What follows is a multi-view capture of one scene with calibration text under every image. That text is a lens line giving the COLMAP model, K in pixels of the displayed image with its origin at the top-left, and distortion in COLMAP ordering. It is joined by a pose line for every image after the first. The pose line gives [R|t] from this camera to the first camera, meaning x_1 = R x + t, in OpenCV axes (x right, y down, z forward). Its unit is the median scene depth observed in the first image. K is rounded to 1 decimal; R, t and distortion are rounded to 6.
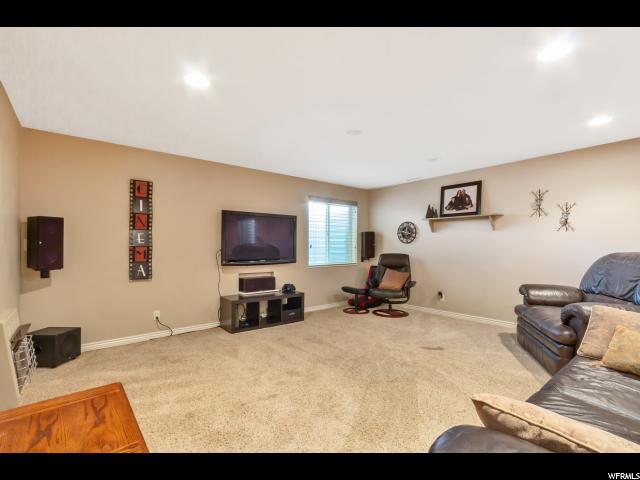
lens RADIAL K [[304.8, 0, 315.3], [0, 304.8, 238.9], [0, 0, 1]] dist [0.000661, 0.000219]
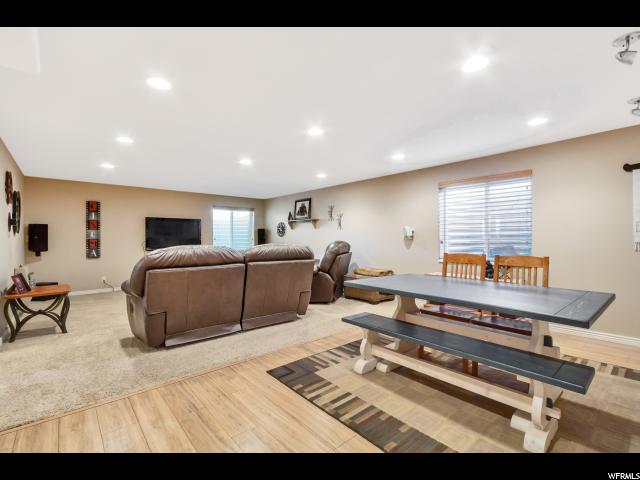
lens RADIAL K [[296.2, 0, 307.3], [0, 296.2, 235.9], [0, 0, 1]] dist [-0.000202, 0.000195]
pose [[0.999931, -0.003562, 0.011215, 0.543020], [0.003408, 0.999900, 0.013726, -0.011699], [-0.011263, -0.013687, 0.999843, -0.607091]]
